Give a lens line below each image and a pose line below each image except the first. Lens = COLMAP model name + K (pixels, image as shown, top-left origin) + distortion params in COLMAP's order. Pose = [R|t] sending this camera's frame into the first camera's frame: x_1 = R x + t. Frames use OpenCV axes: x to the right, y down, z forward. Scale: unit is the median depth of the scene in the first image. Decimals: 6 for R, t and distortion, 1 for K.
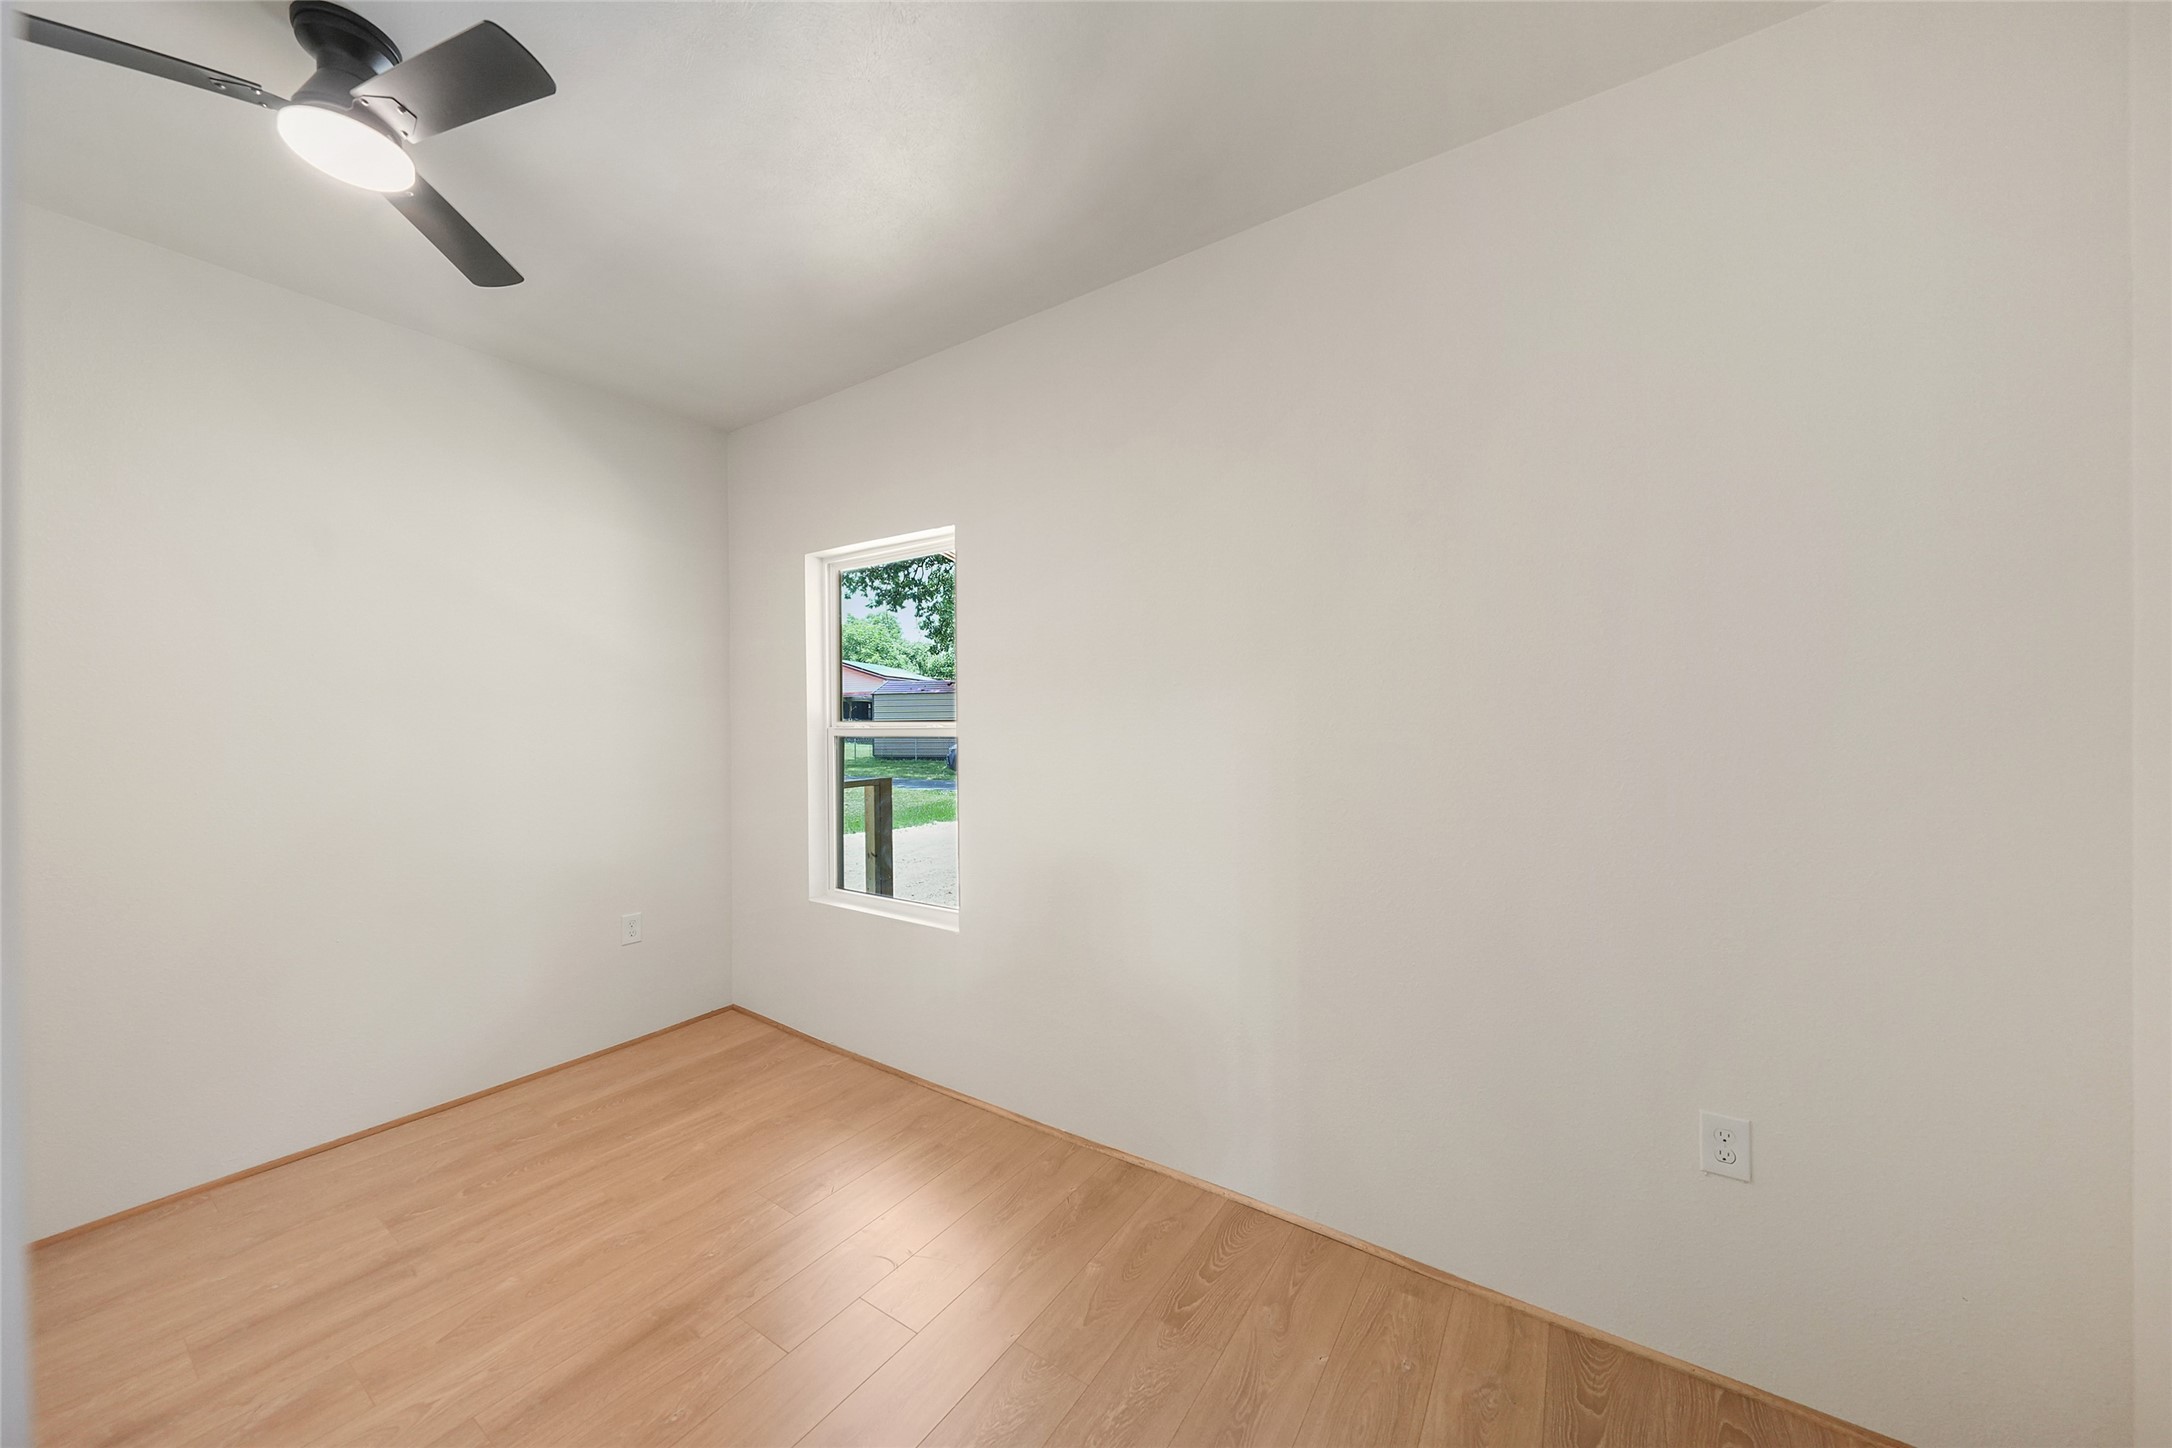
lens RADIAL K [[755.6, 0, 1086.0], [0, 755.6, 724.0], [0, 0, 1]] dist [0.001505, -0.000024]
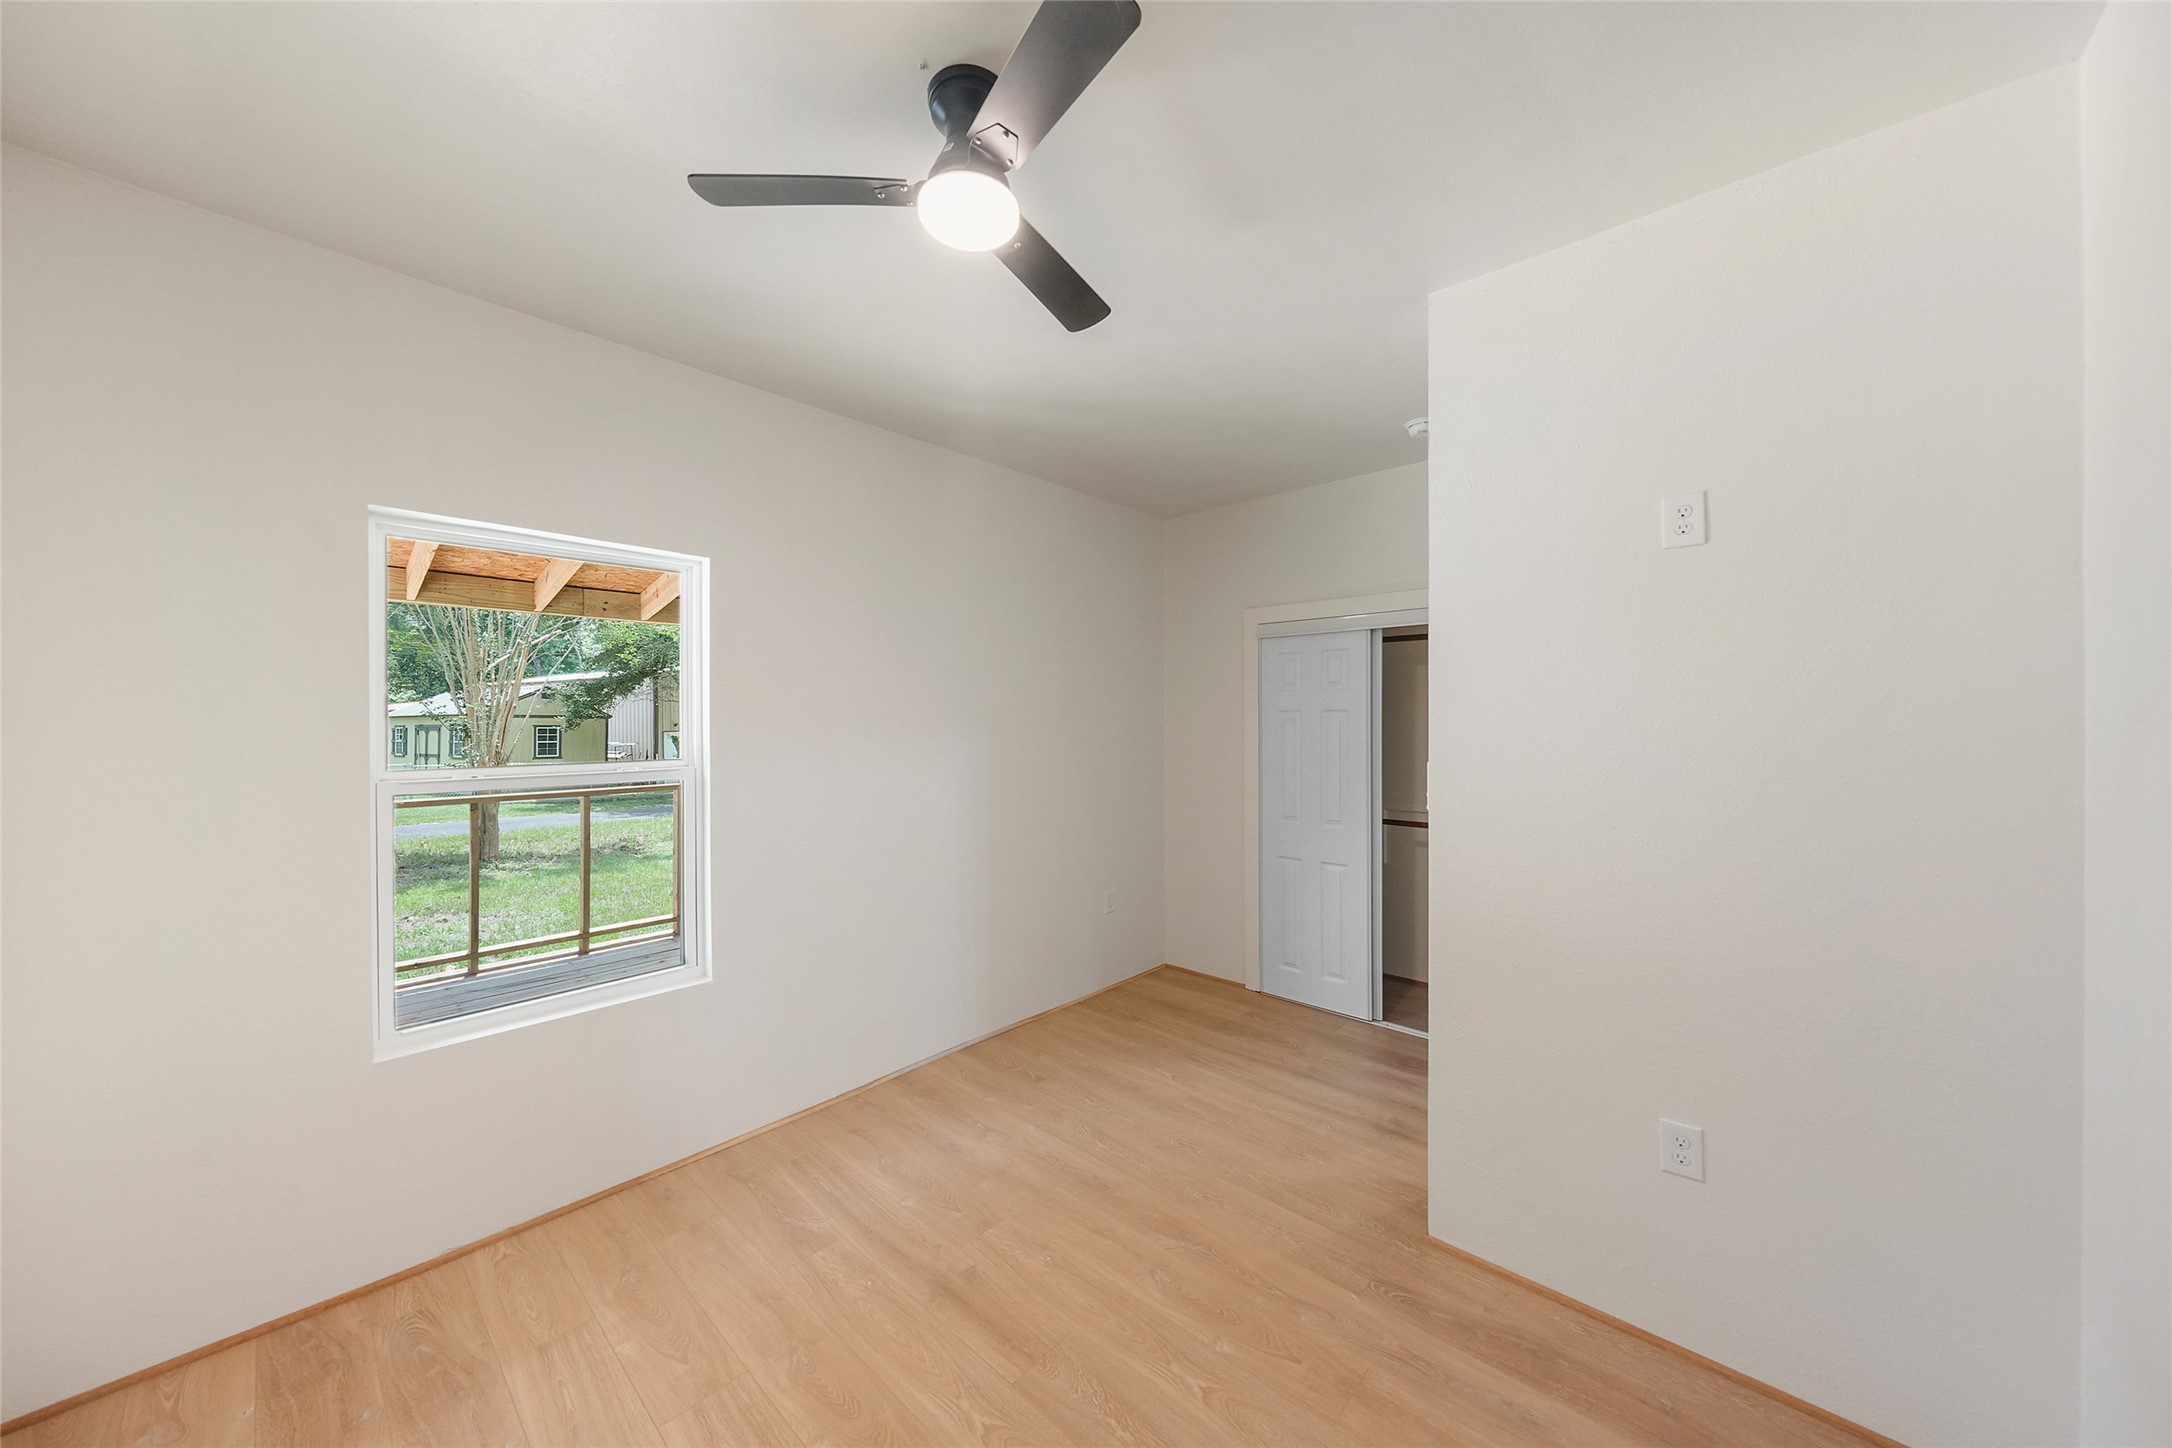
lens RADIAL K [[746.9, 0, 1080.3], [0, 746.9, 728.5], [0, 0, 1]] dist [0.000354, -0.000031]
pose [[0.147227, -0.006881, 0.989079, -1.375683], [0.005399, 0.999966, 0.006153, -0.066213], [-0.989088, 0.004434, 0.147259, 0.520184]]
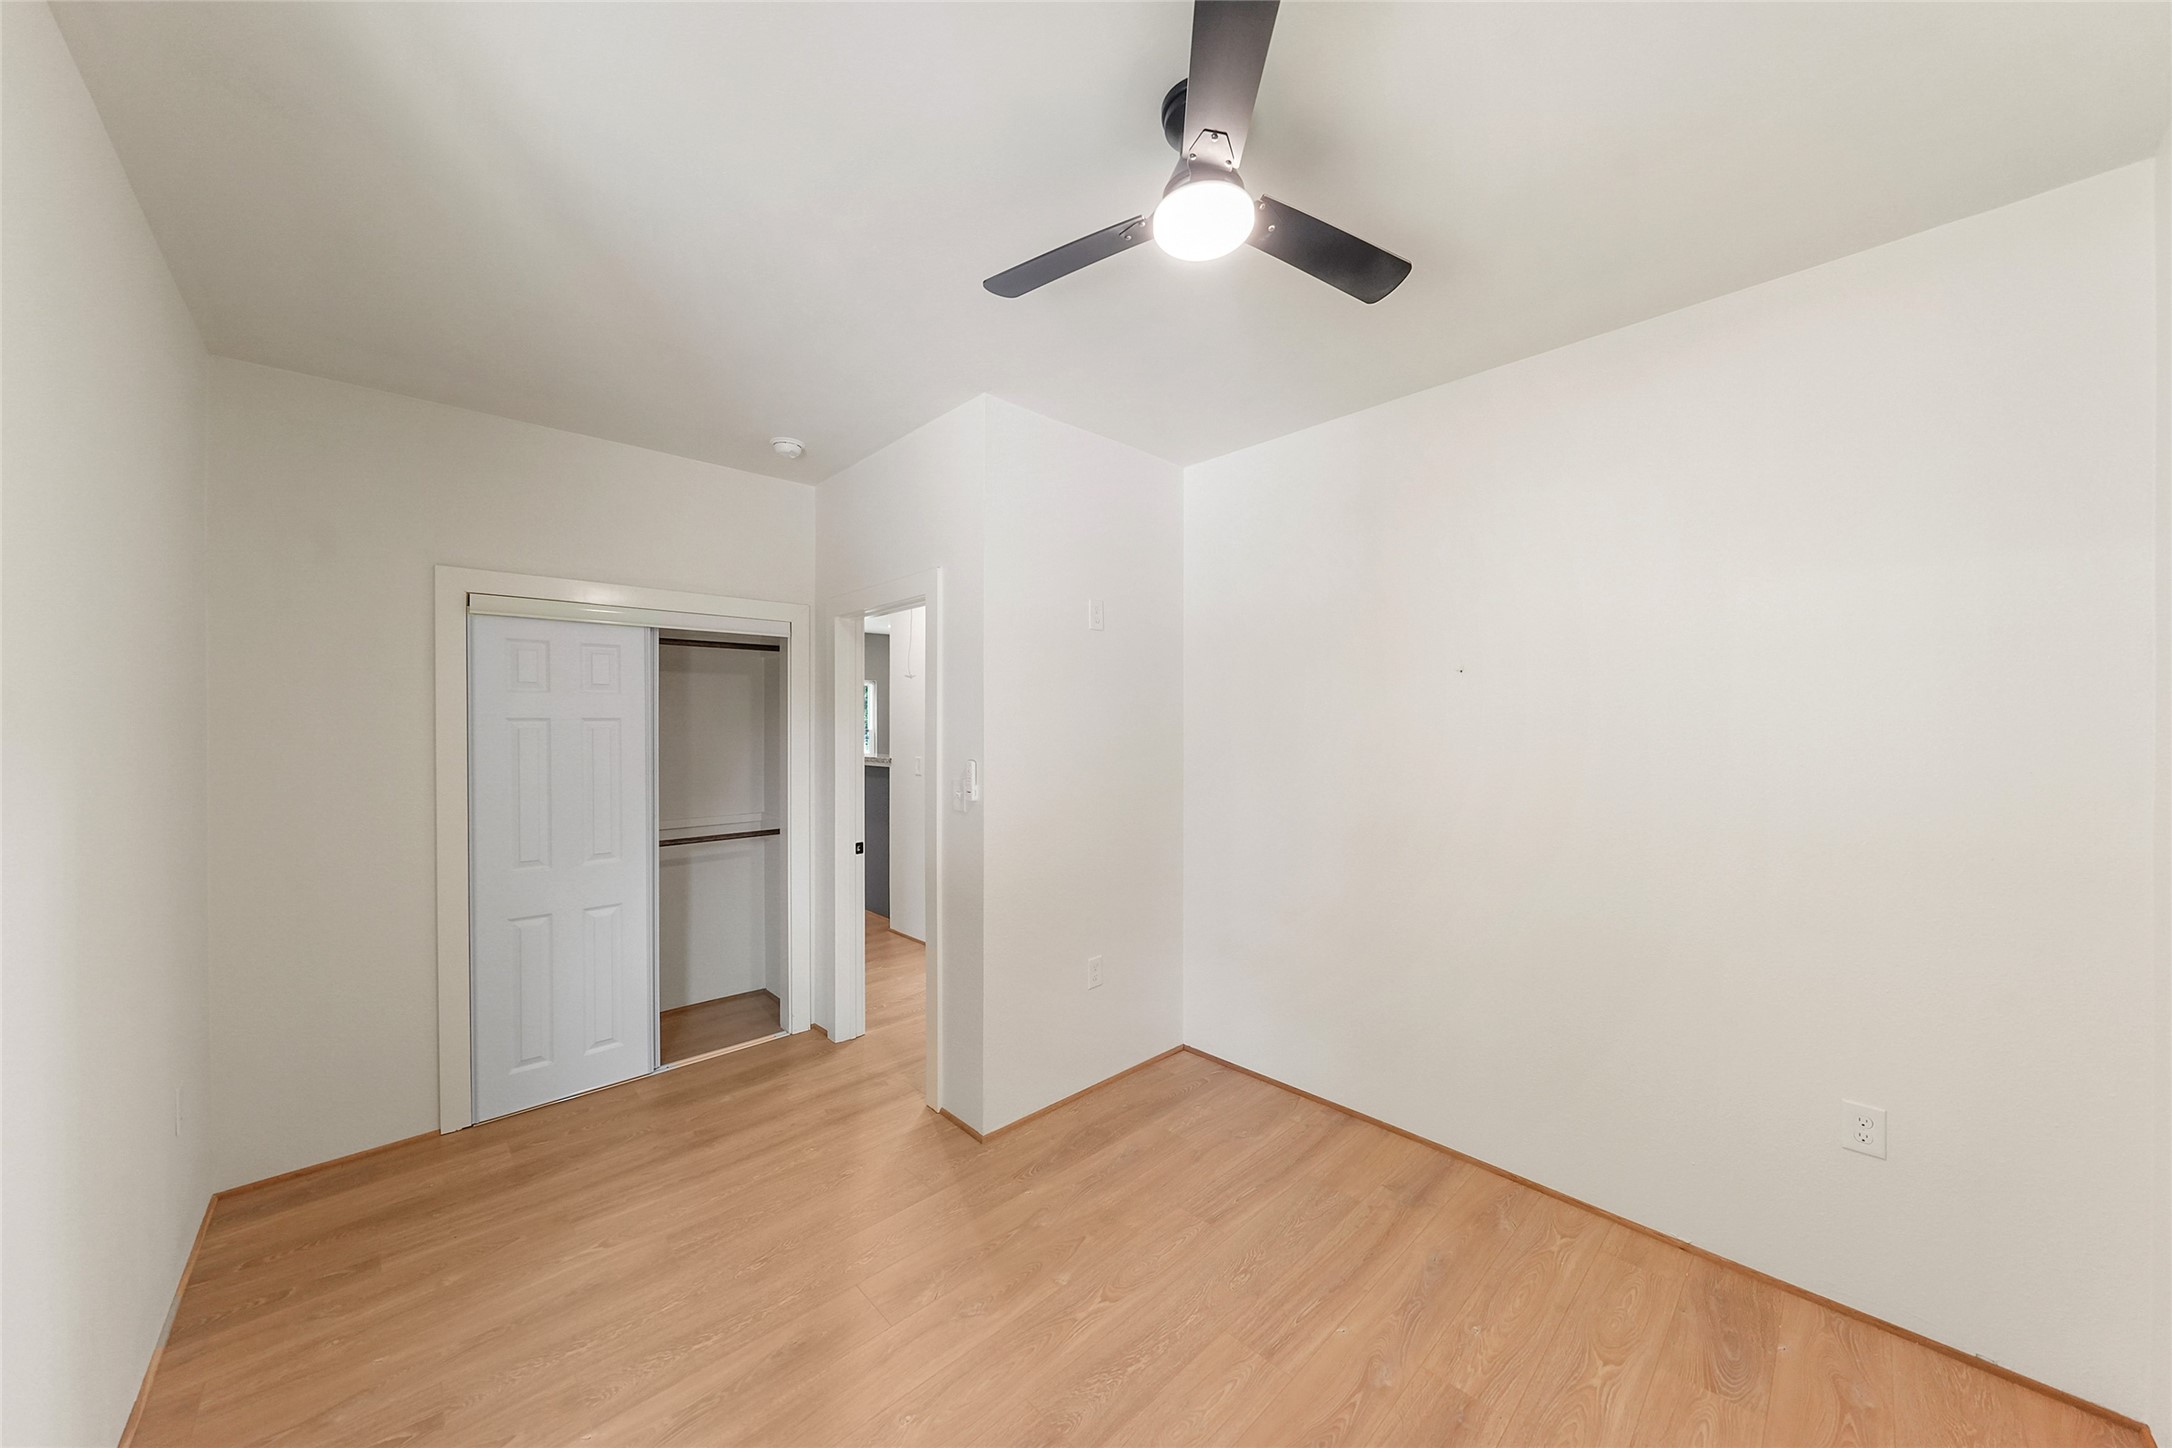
lens RADIAL K [[755.6, 0, 1086.0], [0, 755.6, 724.0], [0, 0, 1]] dist [0.001505, -0.000024]
pose [[-0.976047, 0.010828, 0.217290, -0.754024], [0.011400, 0.999934, 0.001380, -0.076267], [-0.217261, 0.003824, -0.976106, 1.450788]]
